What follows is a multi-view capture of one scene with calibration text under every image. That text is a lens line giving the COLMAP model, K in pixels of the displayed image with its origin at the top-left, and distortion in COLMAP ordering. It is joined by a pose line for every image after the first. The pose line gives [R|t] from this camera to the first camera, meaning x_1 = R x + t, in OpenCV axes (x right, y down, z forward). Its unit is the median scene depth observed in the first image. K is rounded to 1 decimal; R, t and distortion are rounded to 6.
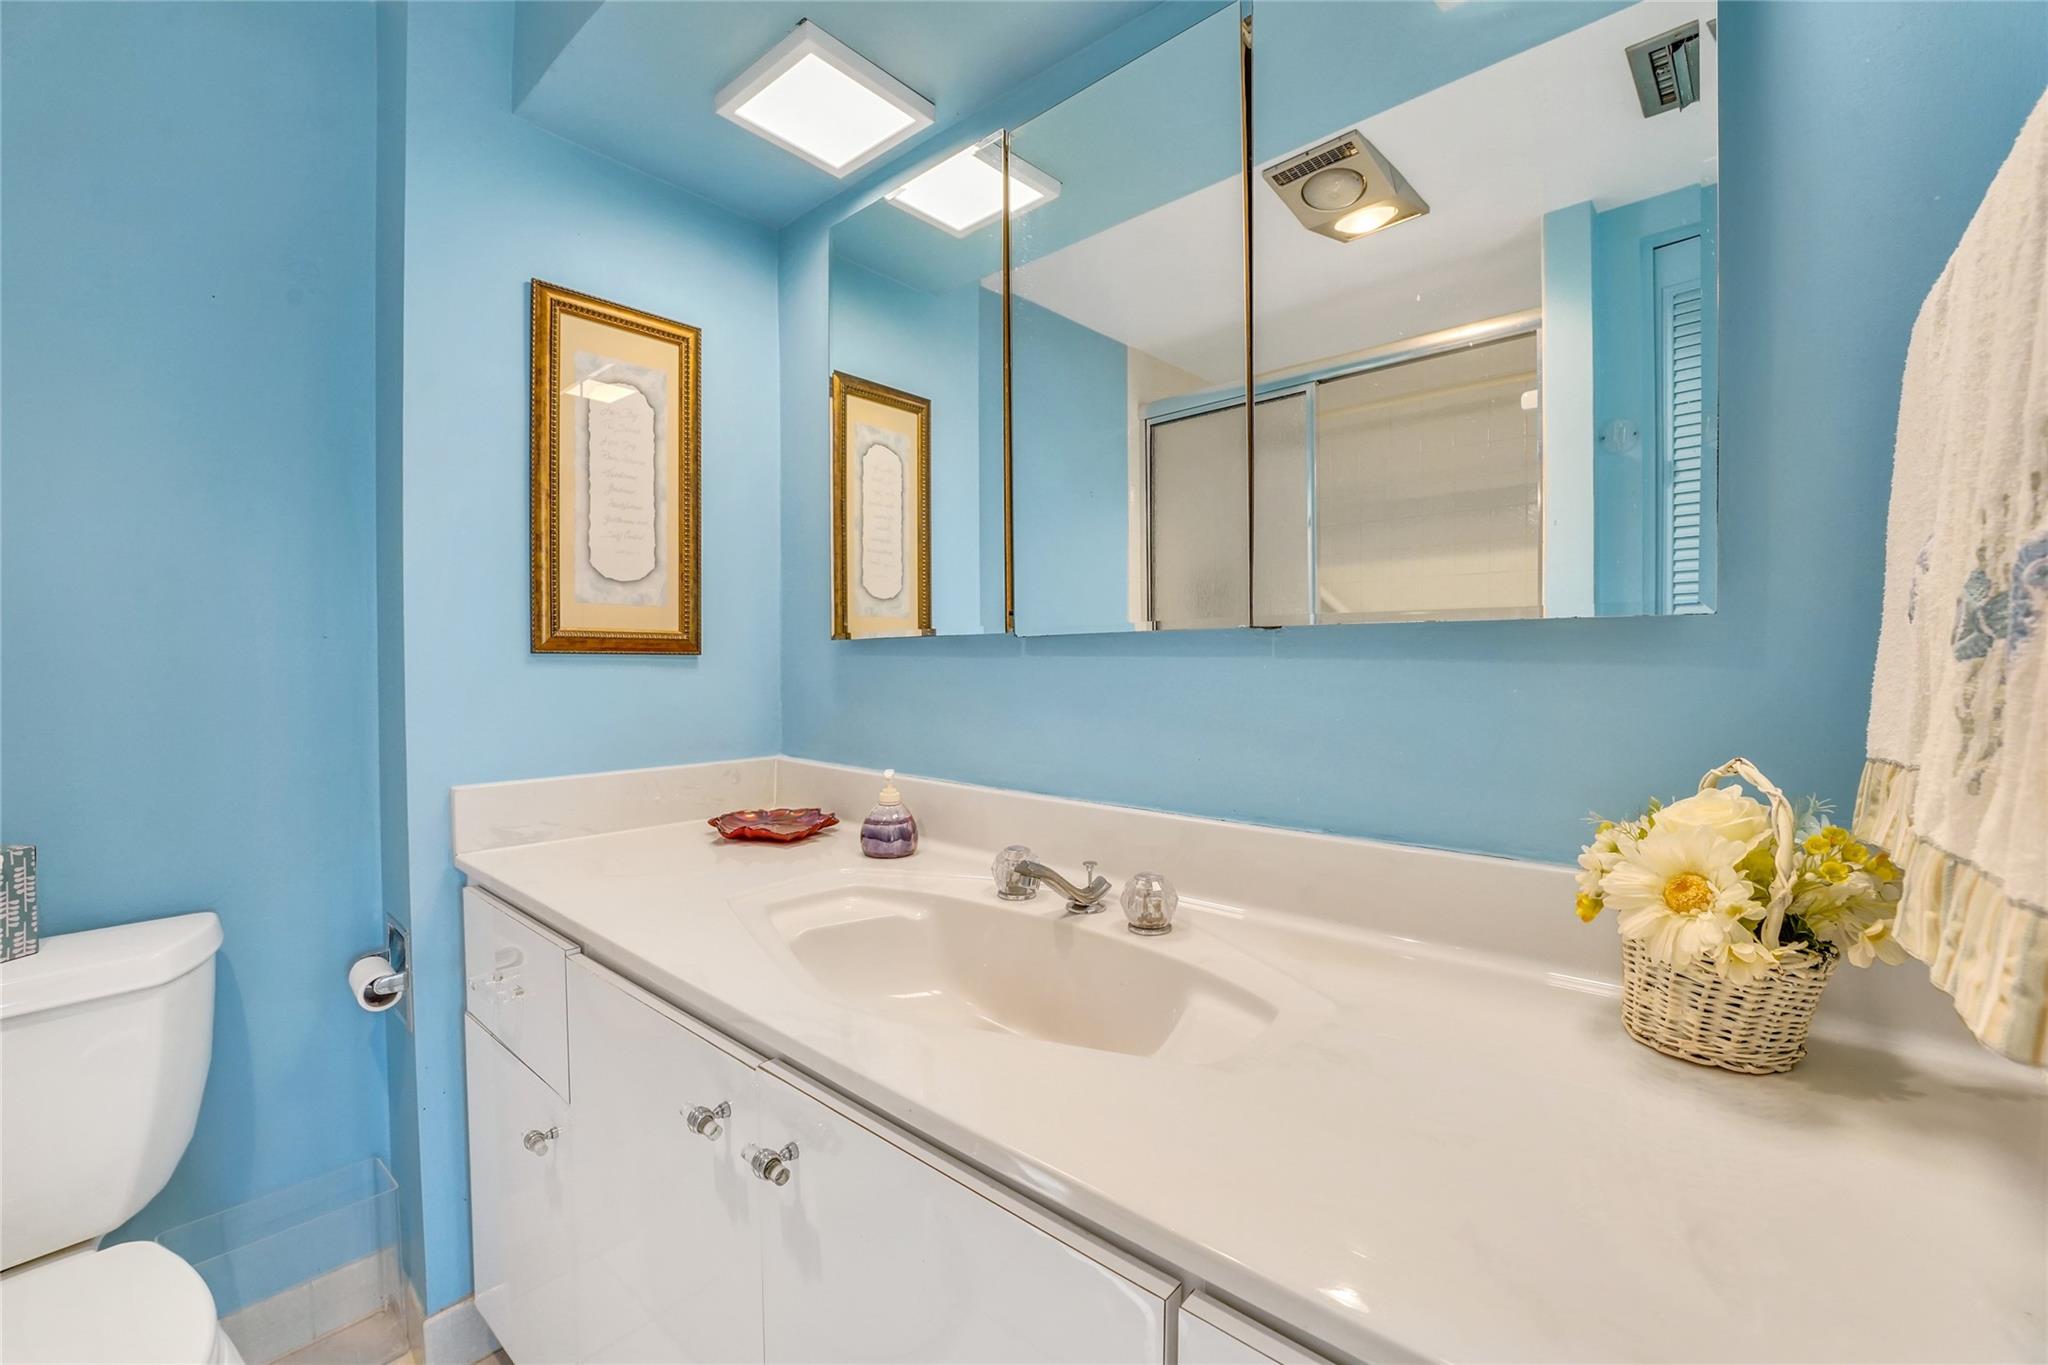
lens RADIAL K [[854.0, 0, 1022.5], [0, 854.0, 670.3], [0, 0, 1]] dist [-0.024292, 0.000265]
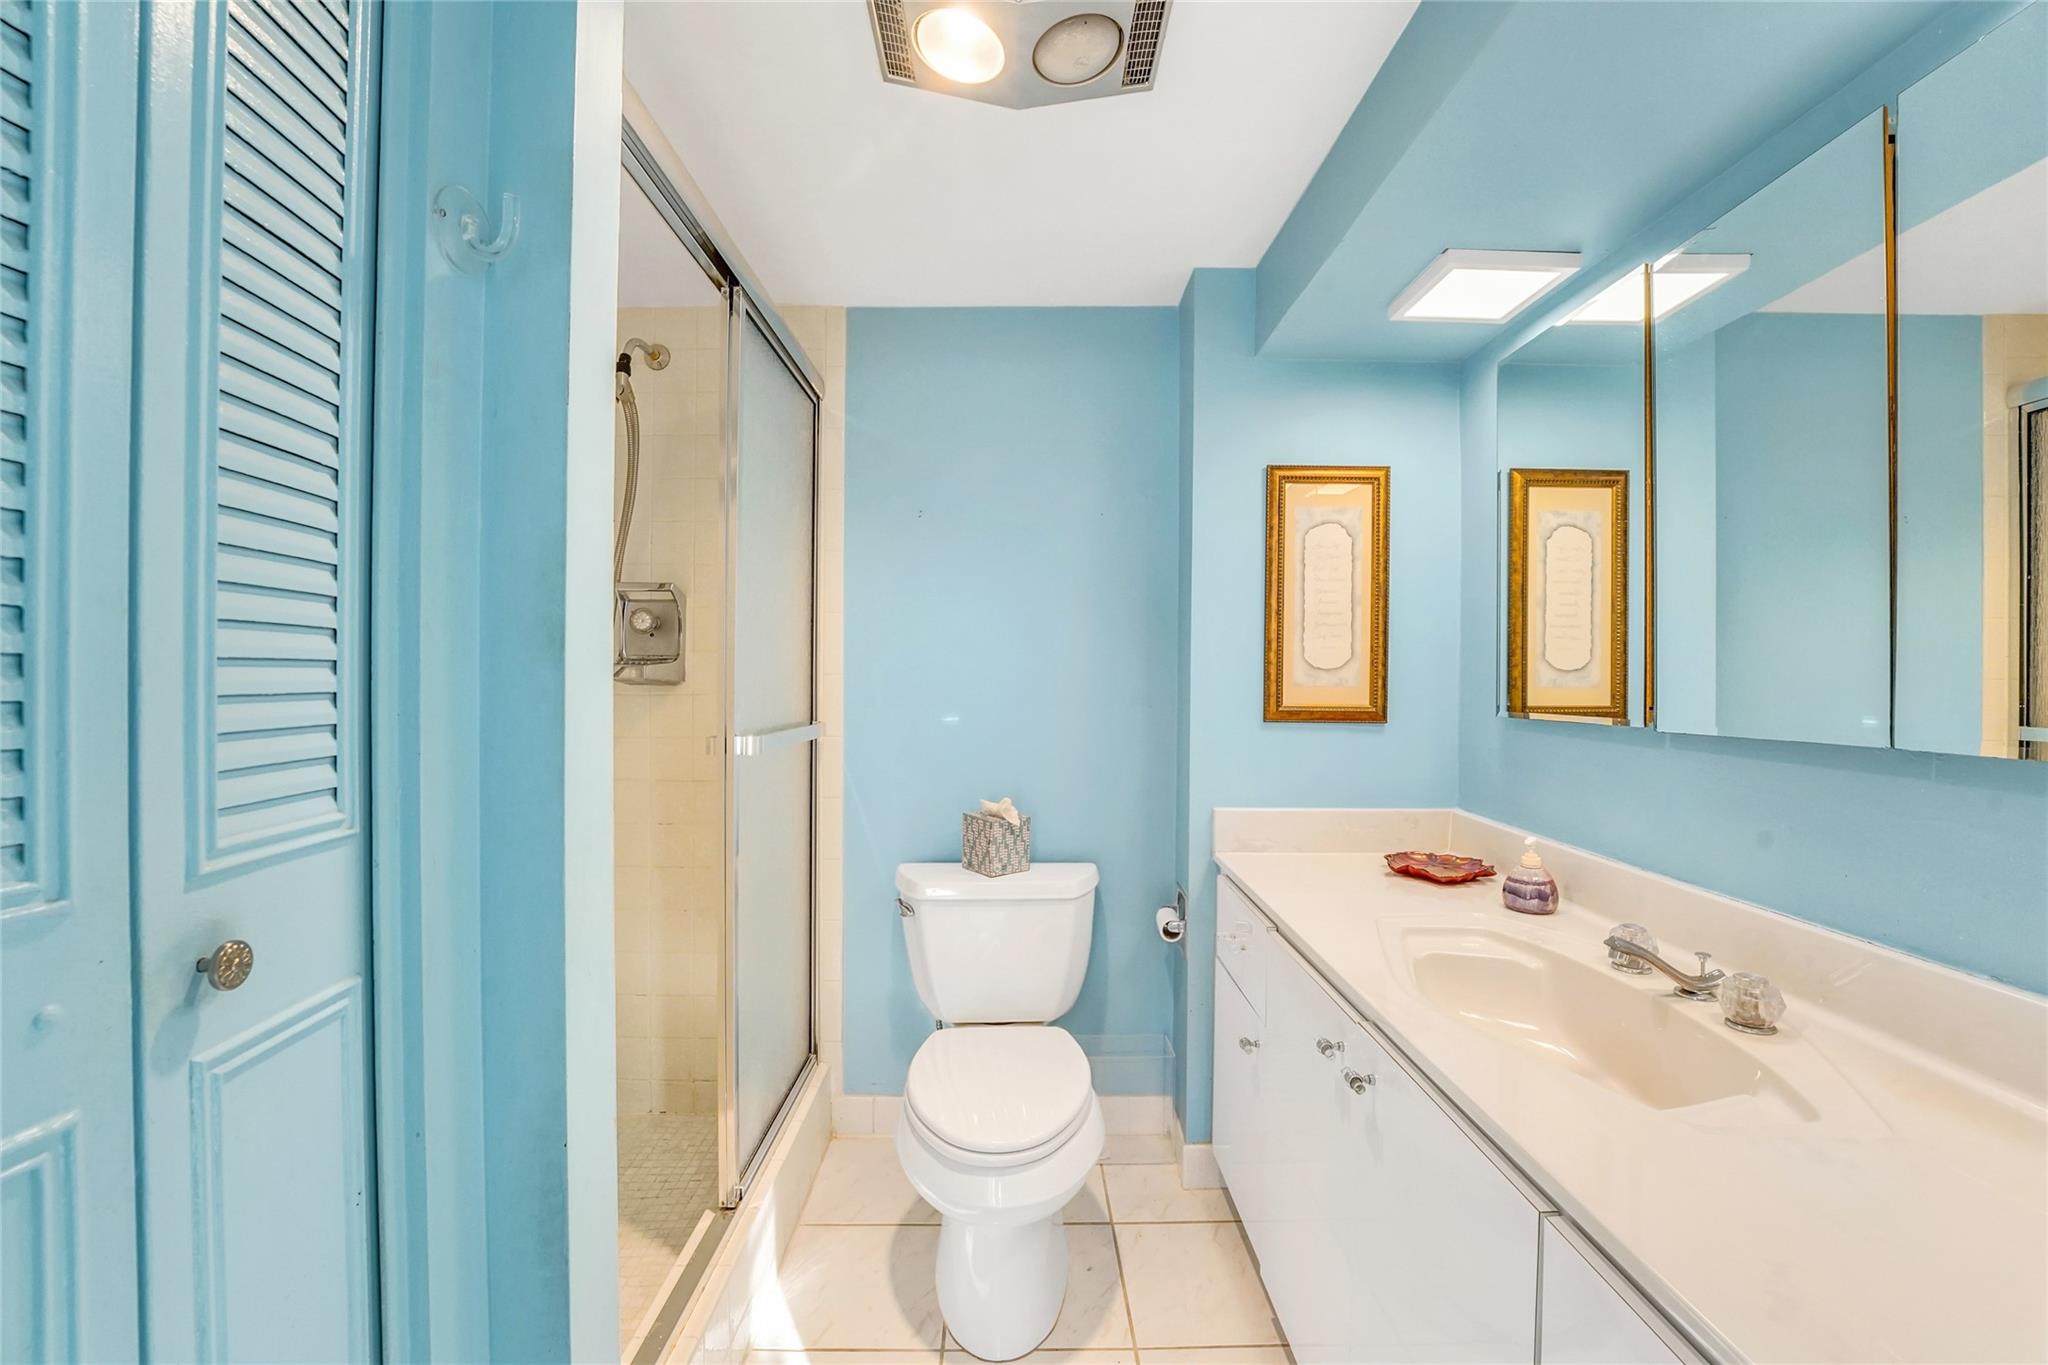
lens RADIAL K [[870.4, 0, 1024.0], [0, 870.4, 682.5], [0, 0, 1]] dist [-0.062332, 0.019931]
pose [[0.666076, 0.020765, -0.745595, 0.247652], [-0.021727, 0.999728, 0.008433, -0.090092], [0.745567, 0.010583, 0.666347, -0.291425]]
